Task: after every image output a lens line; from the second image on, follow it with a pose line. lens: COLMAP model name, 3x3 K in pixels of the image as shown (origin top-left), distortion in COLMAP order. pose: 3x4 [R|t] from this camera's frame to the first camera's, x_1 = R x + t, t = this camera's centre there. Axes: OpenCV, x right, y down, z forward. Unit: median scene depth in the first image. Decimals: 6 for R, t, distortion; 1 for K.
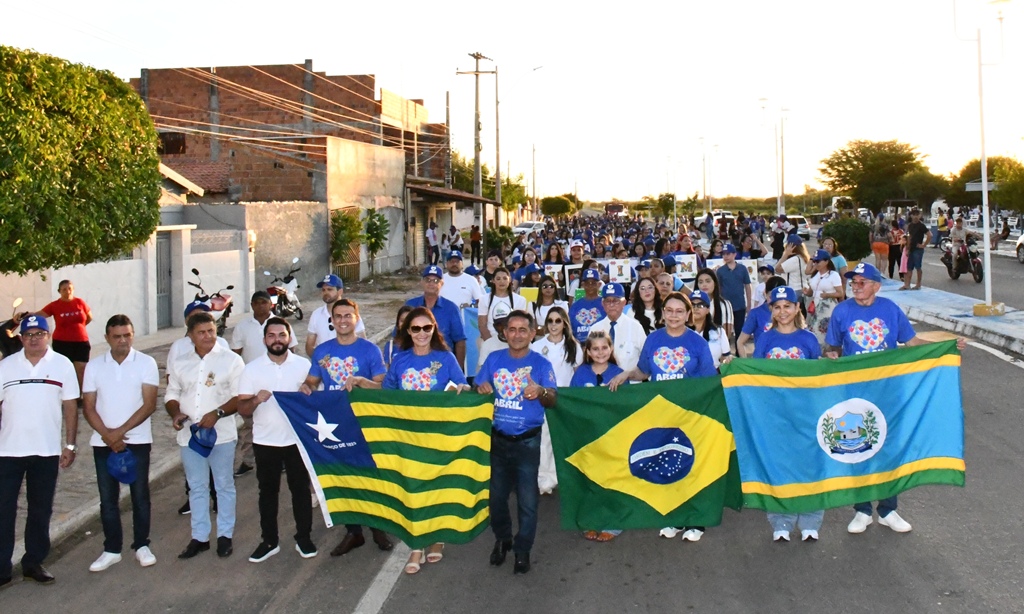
lens RADIAL K [[1026.9, 0, 614.5], [0, 1026.9, 180.1], [0, 0, 1]] dist [-0.145892, 0.105294]
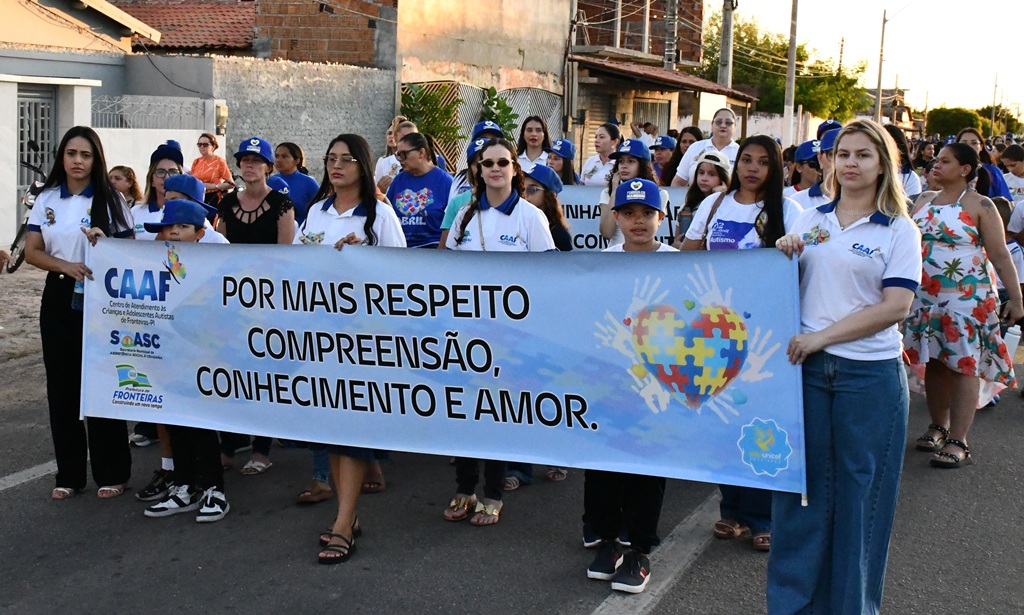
lens RADIAL K [[1587.4, 0, 460.5], [0, 1587.4, 253.0], [0, 0, 1]] dist [0.157043, 0.148394]
pose [[0.928985, 0.078519, -0.361692, 0.104417], [-0.039421, 0.992670, 0.114245, 0.018387], [0.368011, -0.091874, 0.925271, 0.095930]]
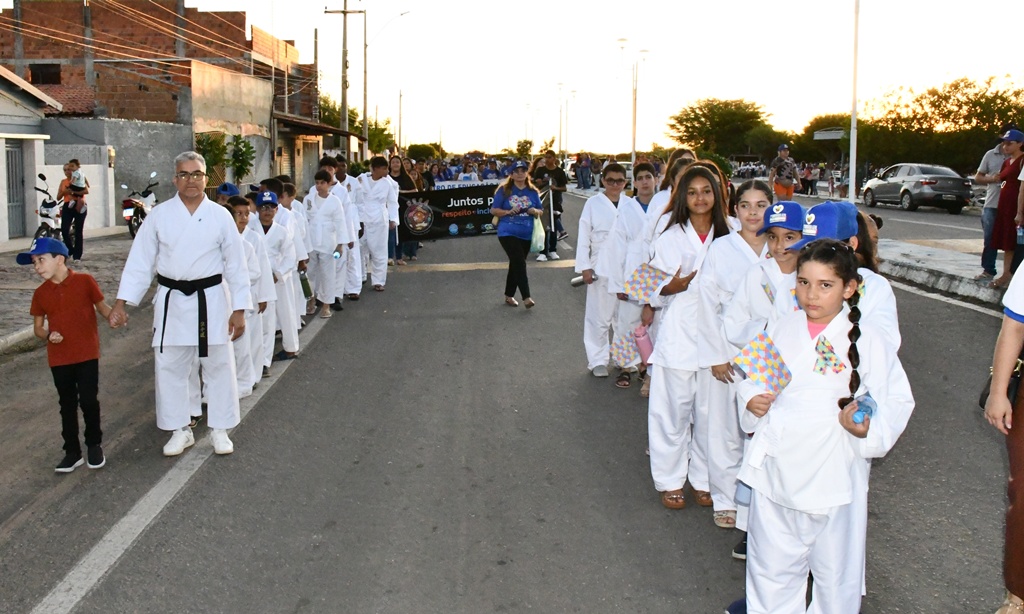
lens RADIAL K [[941.1, 0, 474.3], [0, 941.1, 255.1], [0, 0, 1]] dist [-0.109481, 0.139126]
pose [[0.999648, 0.026535, 0.000486, 0.003018], [-0.026382, 0.991525, 0.127208, 0.022564], [0.002894, -0.127176, 0.991876, 0.052872]]
